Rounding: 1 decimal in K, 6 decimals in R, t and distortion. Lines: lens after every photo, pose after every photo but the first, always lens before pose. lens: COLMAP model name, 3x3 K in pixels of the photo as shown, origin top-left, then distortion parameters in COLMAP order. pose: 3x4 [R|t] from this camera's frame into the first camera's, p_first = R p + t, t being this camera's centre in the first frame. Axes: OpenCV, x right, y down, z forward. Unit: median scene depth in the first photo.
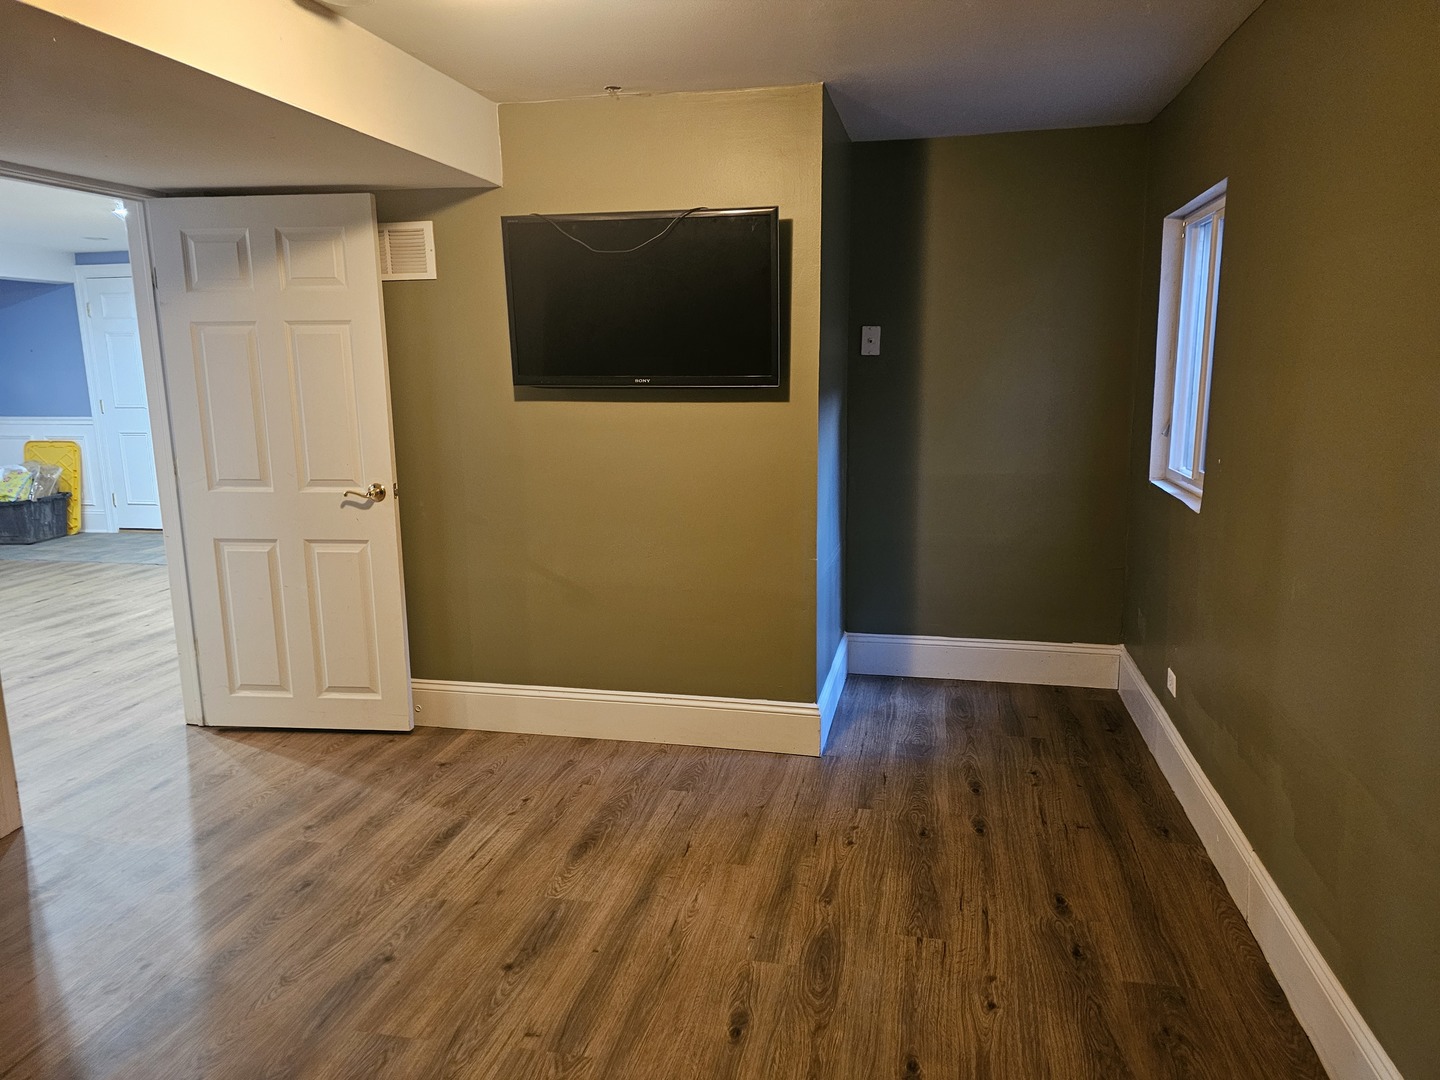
lens RADIAL K [[998.2, 0, 713.1], [0, 998.2, 538.8], [0, 0, 1]] dist [0.146597, -0.156766]
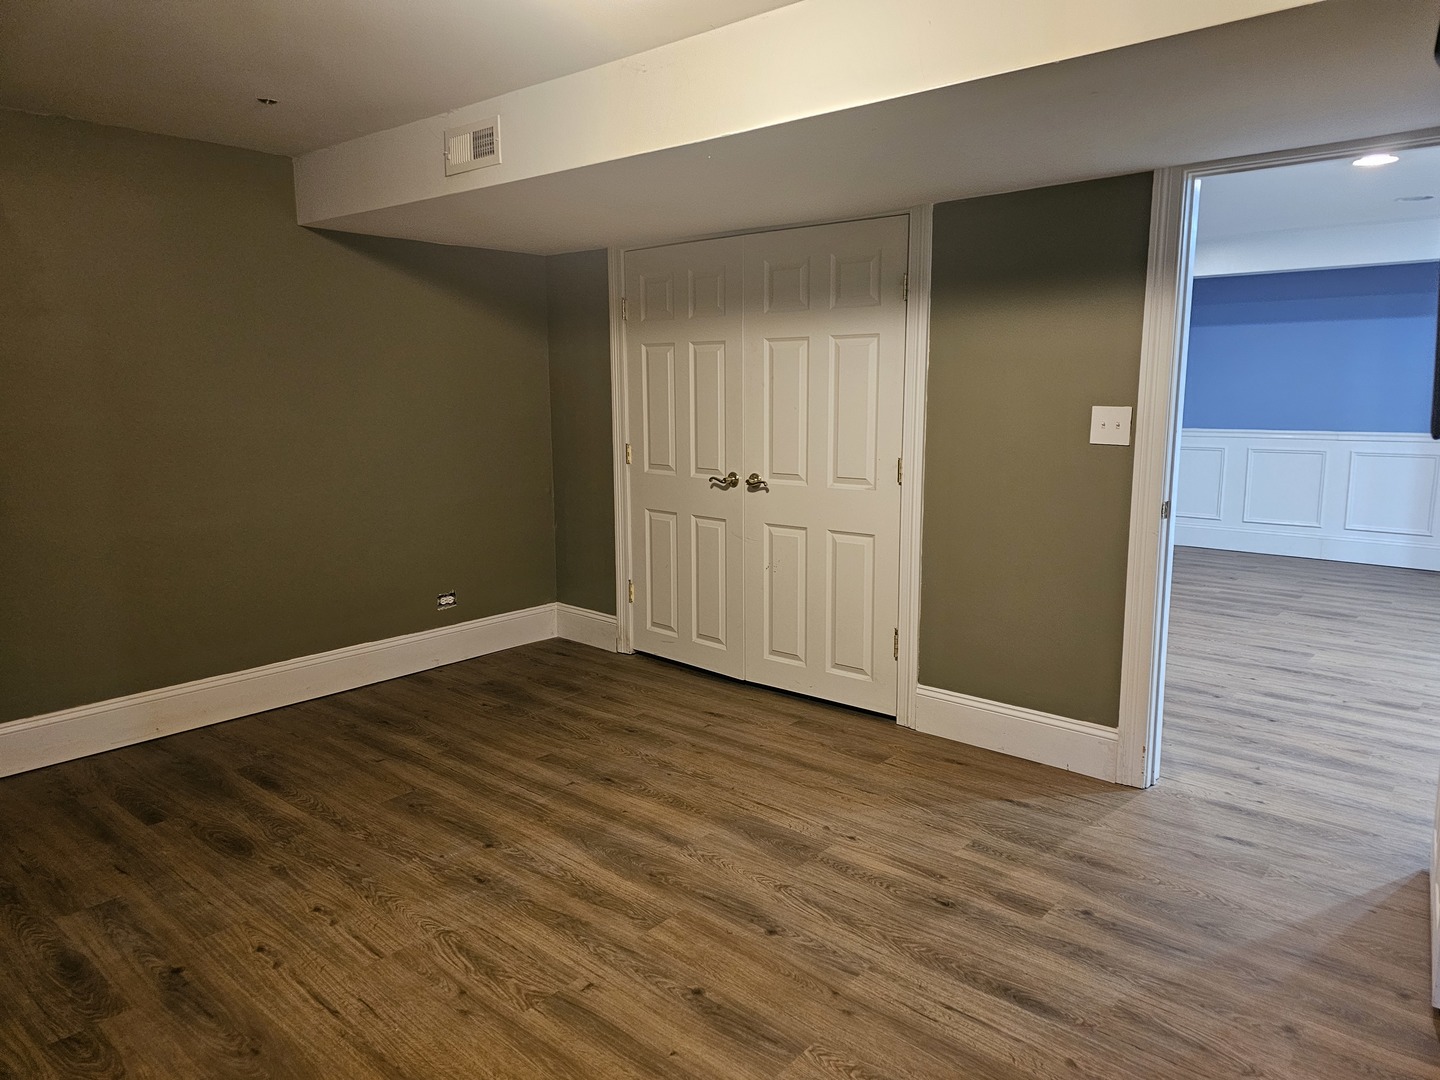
lens RADIAL K [[998.2, 0, 713.1], [0, 998.2, 538.8], [0, 0, 1]] dist [0.146597, -0.156766]
pose [[-0.489023, 0.156818, -0.858059, 0.518040], [-0.144659, 0.955504, 0.257070, -0.220446], [0.860192, 0.249839, -0.444579, 1.268800]]
